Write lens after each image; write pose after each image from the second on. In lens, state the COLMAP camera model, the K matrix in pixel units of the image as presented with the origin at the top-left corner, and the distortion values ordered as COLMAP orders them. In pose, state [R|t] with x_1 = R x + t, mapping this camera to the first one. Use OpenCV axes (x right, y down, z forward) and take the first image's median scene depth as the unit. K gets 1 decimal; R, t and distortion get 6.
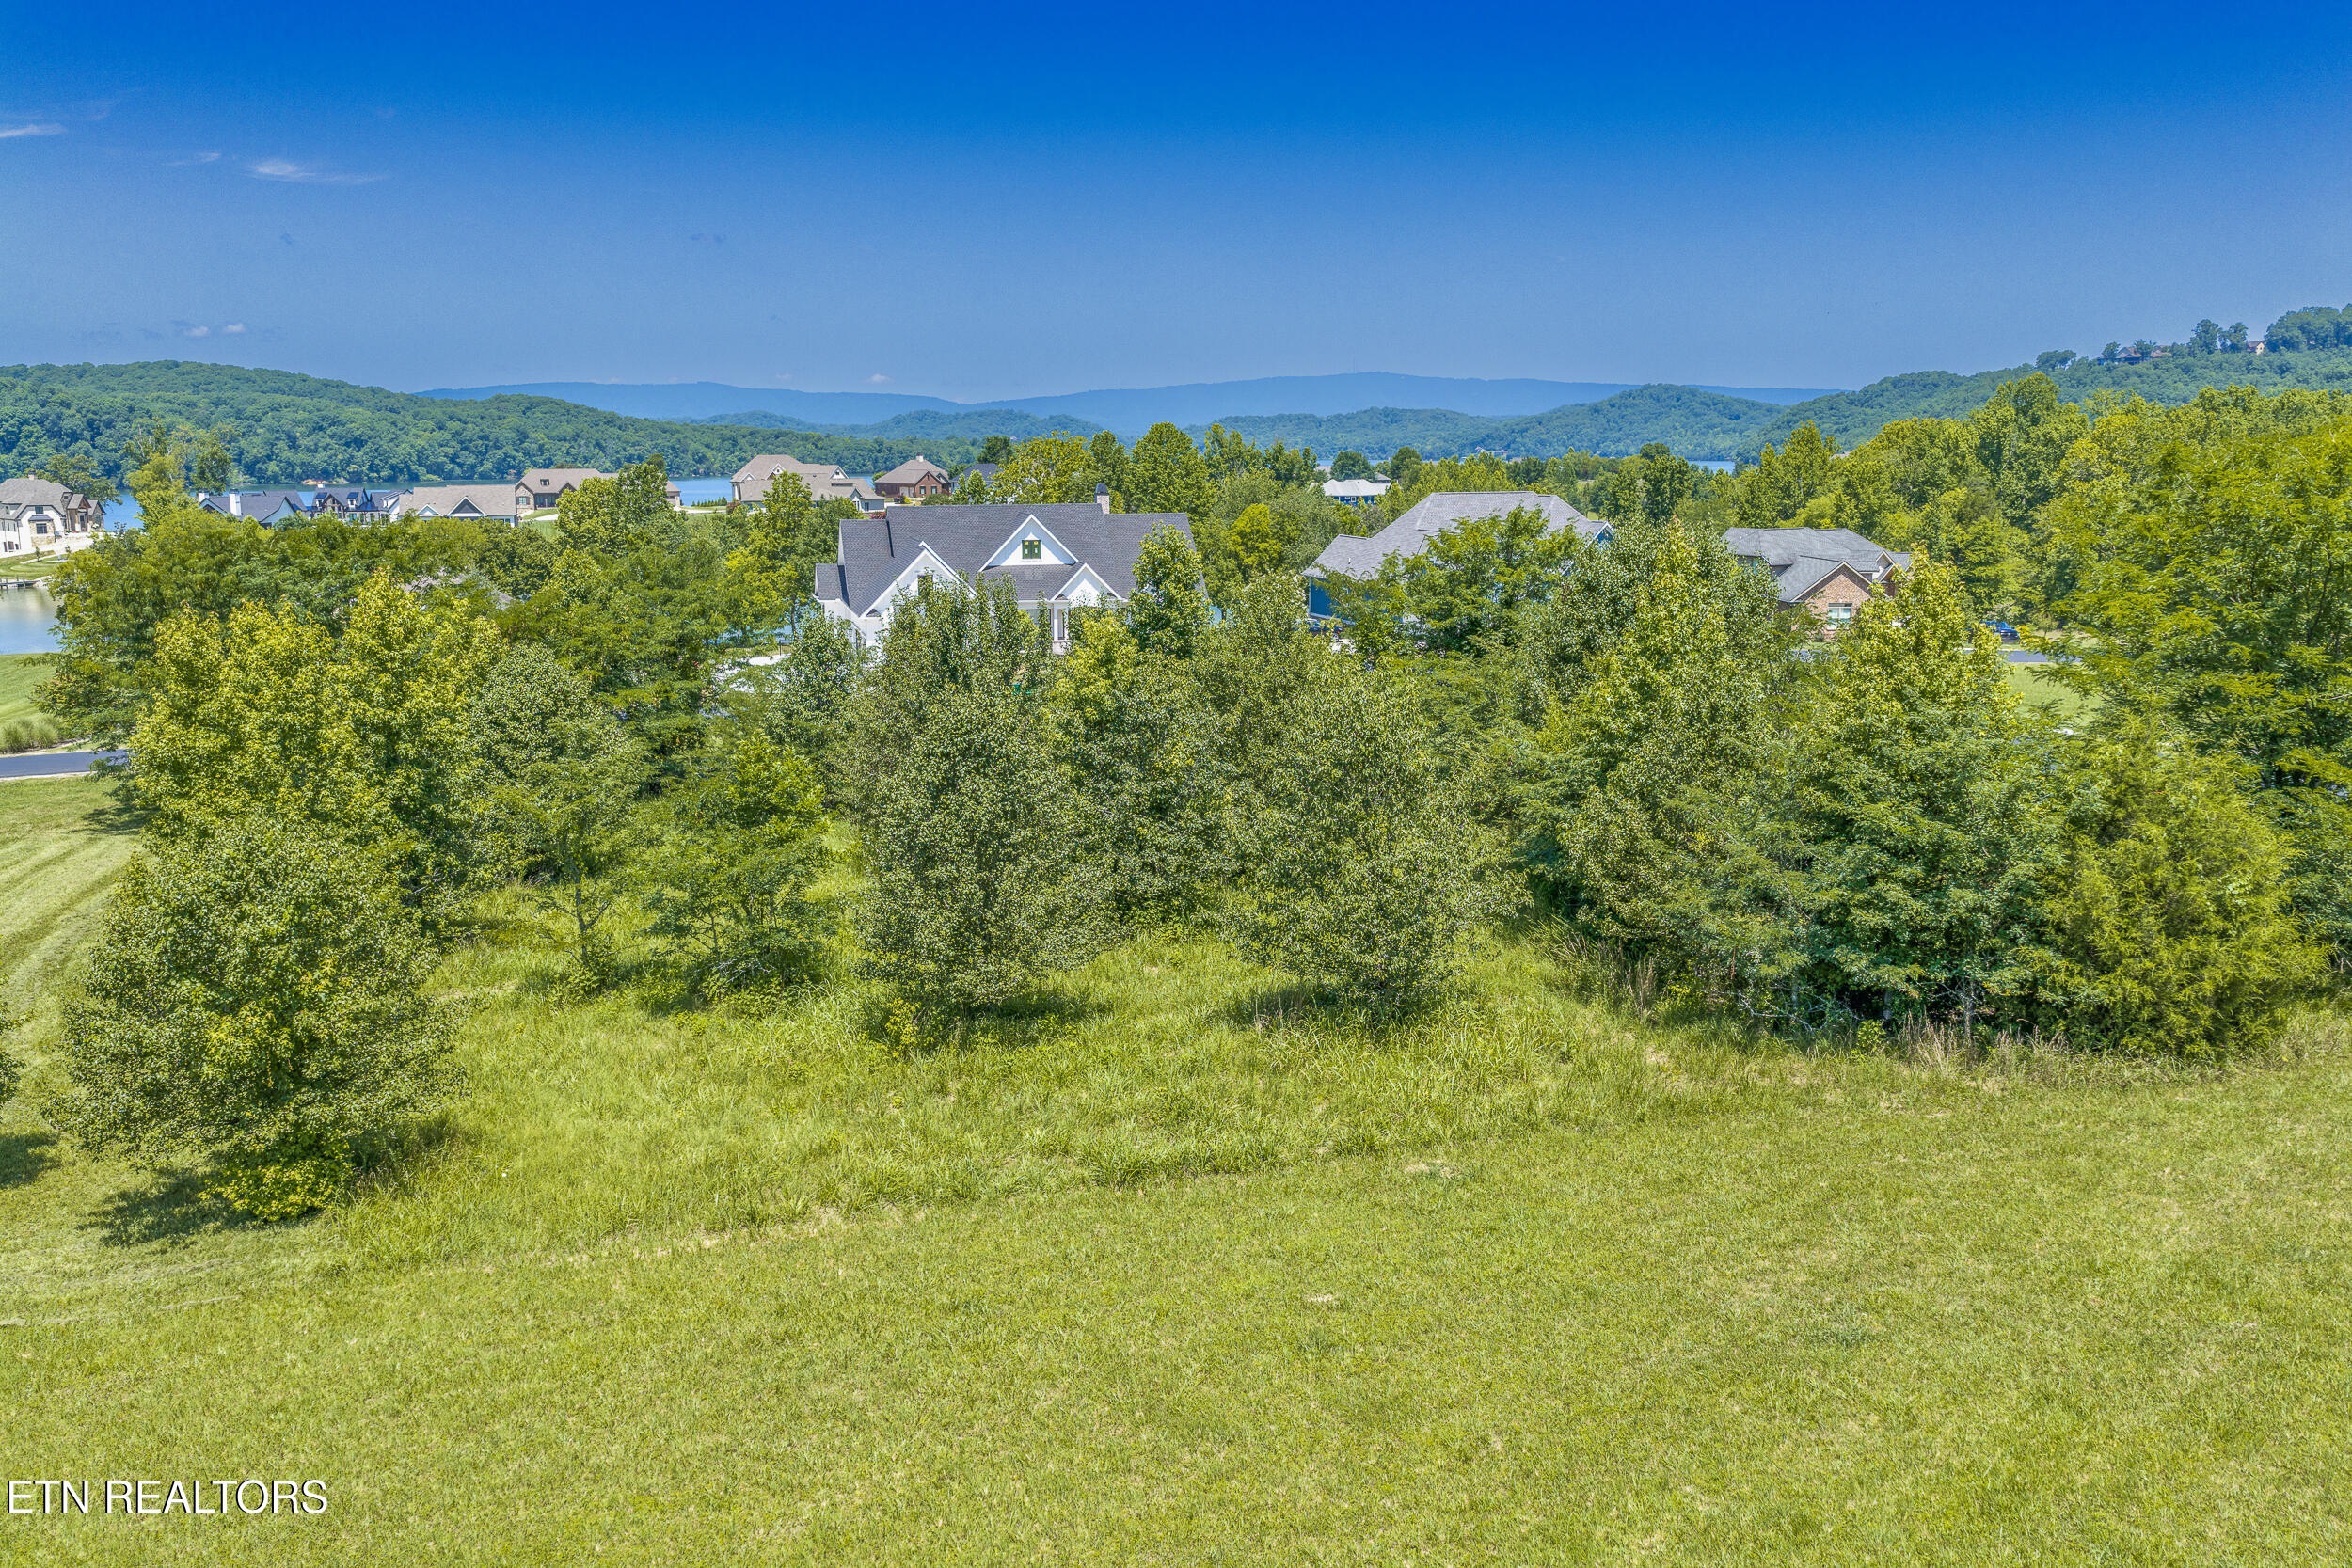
lens RADIAL K [[1948.7, 0, 1179.9], [0, 1948.7, 775.1], [0, 0, 1]] dist [0.022400, -0.034535]
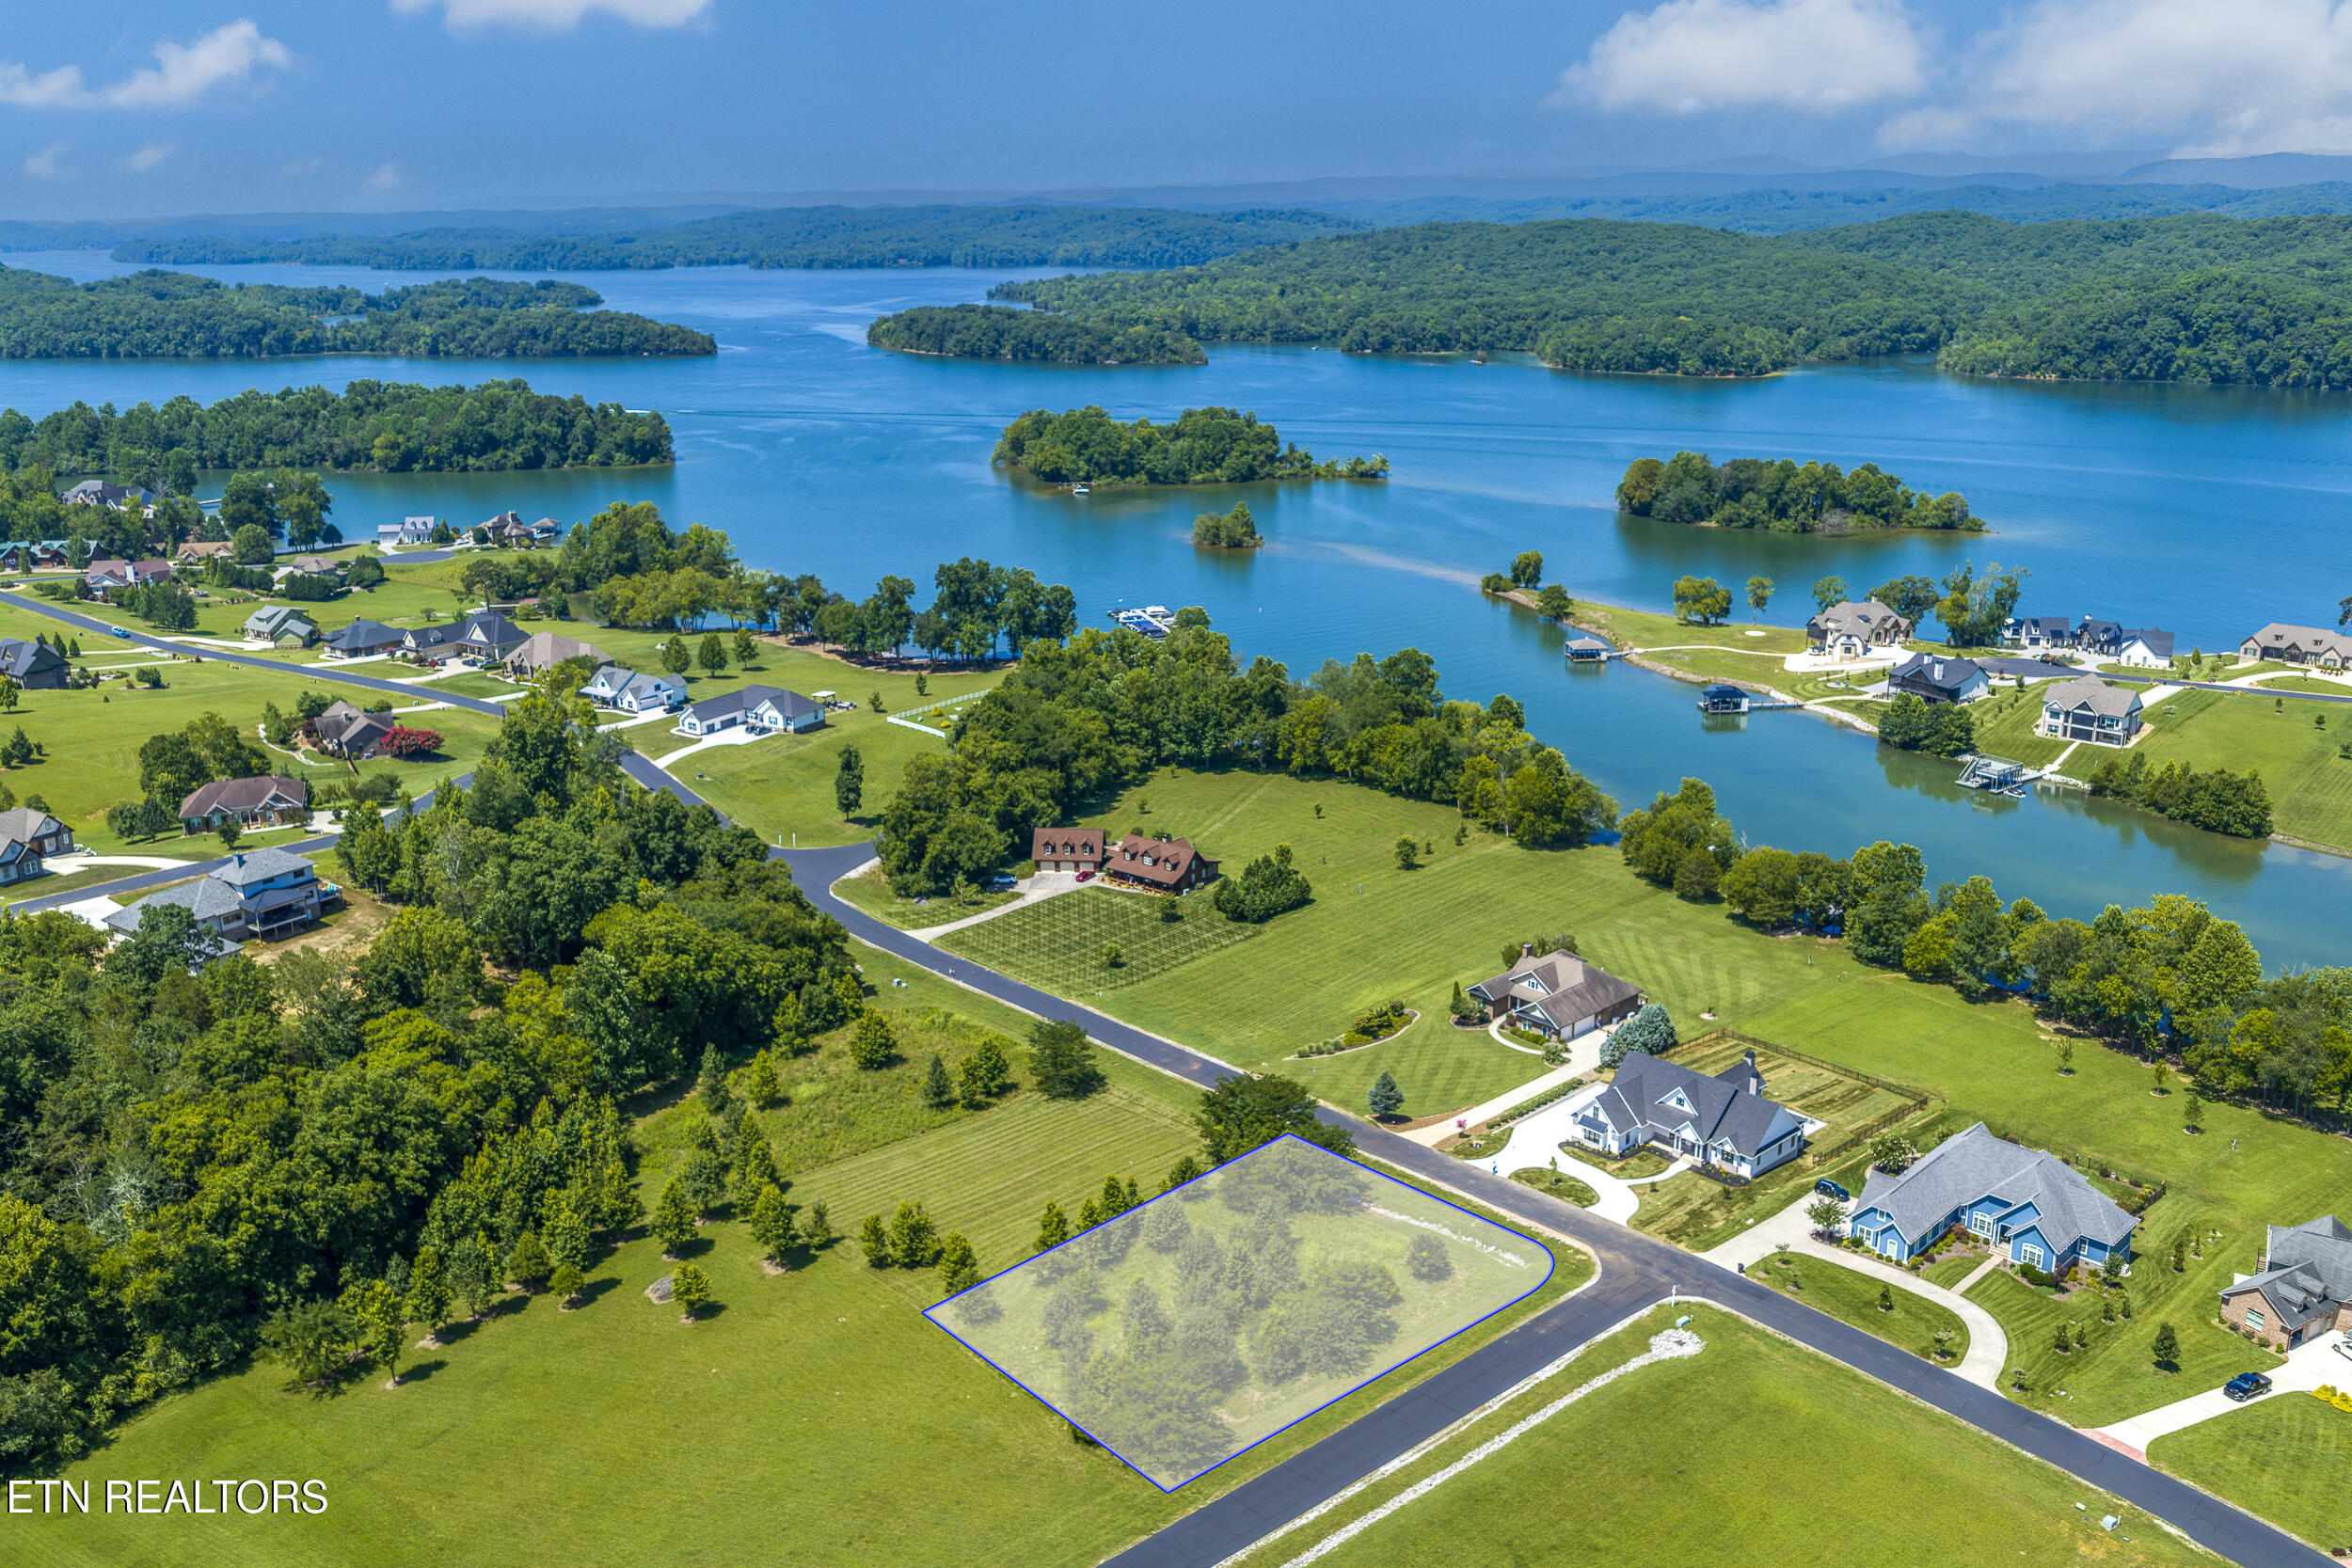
lens RADIAL K [[1948.7, 0, 1179.6], [0, 1948.7, 792.8], [0, 0, 1]] dist [0.022400, -0.034535]
pose [[0.469986, 0.258045, -0.844112, 1.329611], [-0.138494, 0.966026, 0.218203, -0.808954], [0.871741, 0.014352, 0.489757, -0.459895]]
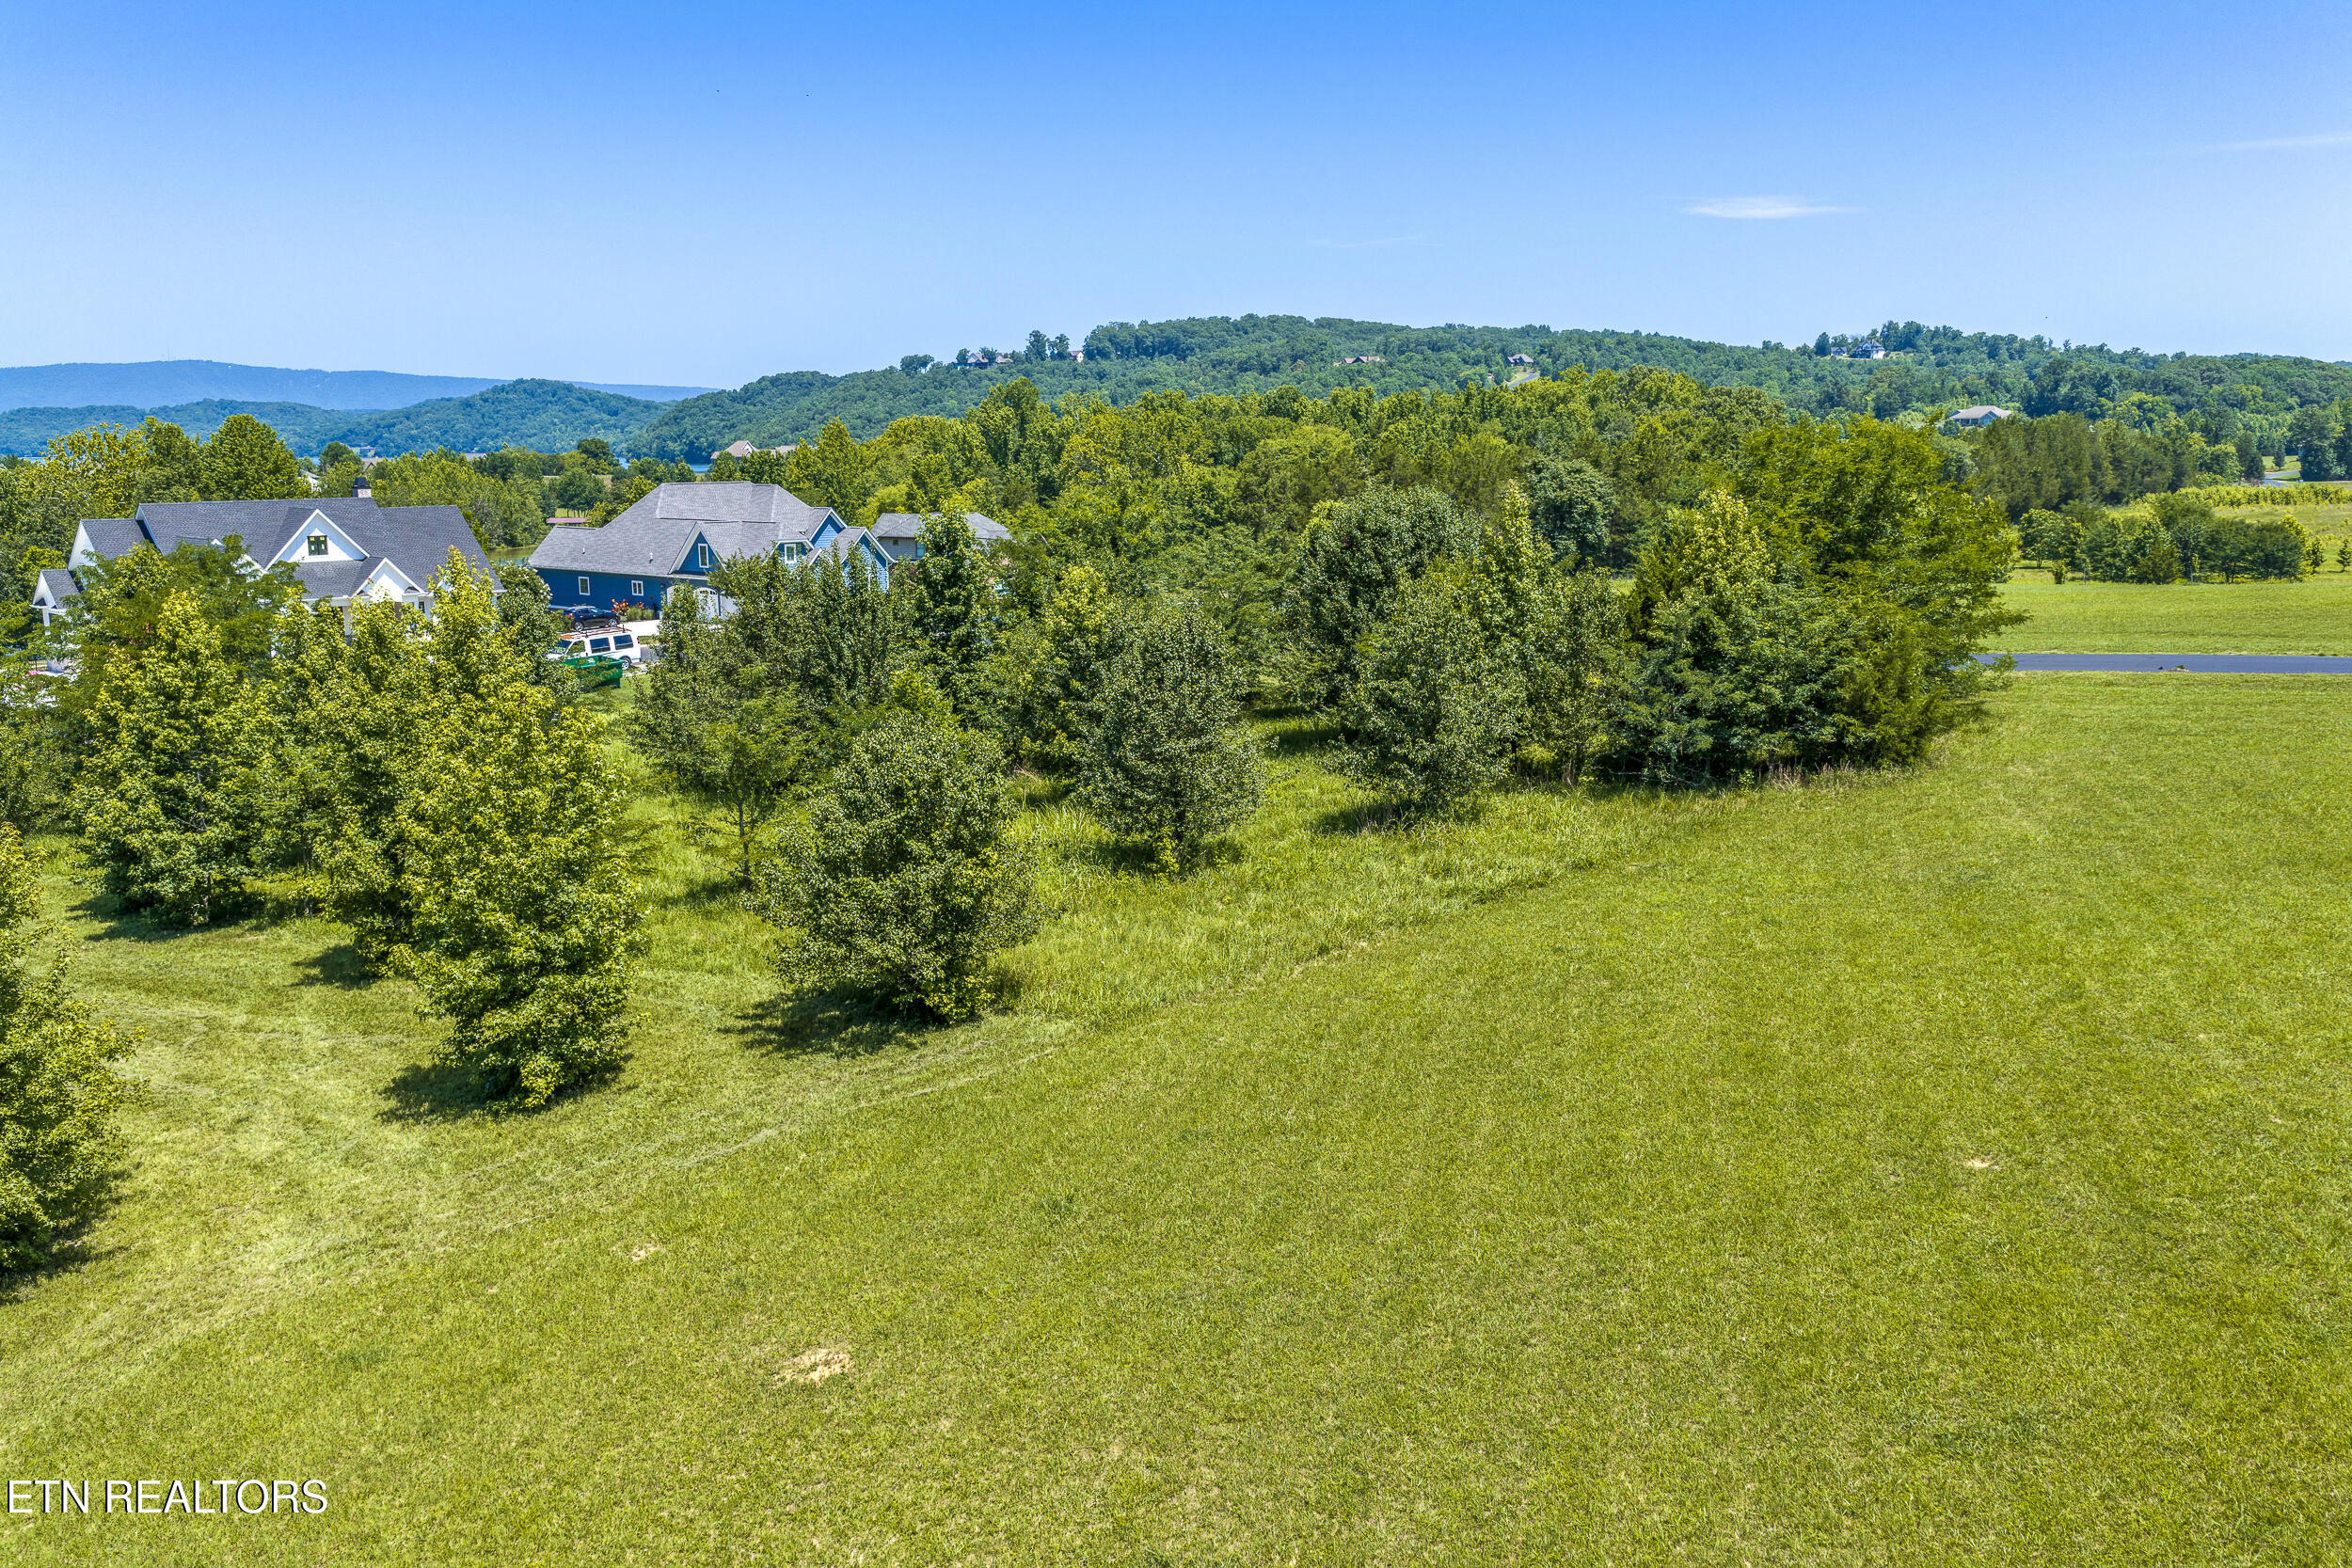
lens RADIAL K [[1948.7, 0, 1180.4], [0, 1948.7, 777.4], [0, 0, 1]] dist [0.022400, -0.034535]
pose [[0.848020, -0.092019, 0.521915, -0.233347], [0.090448, 0.995492, 0.028553, 0.009458], [-0.522190, 0.022993, 0.852519, -0.046506]]
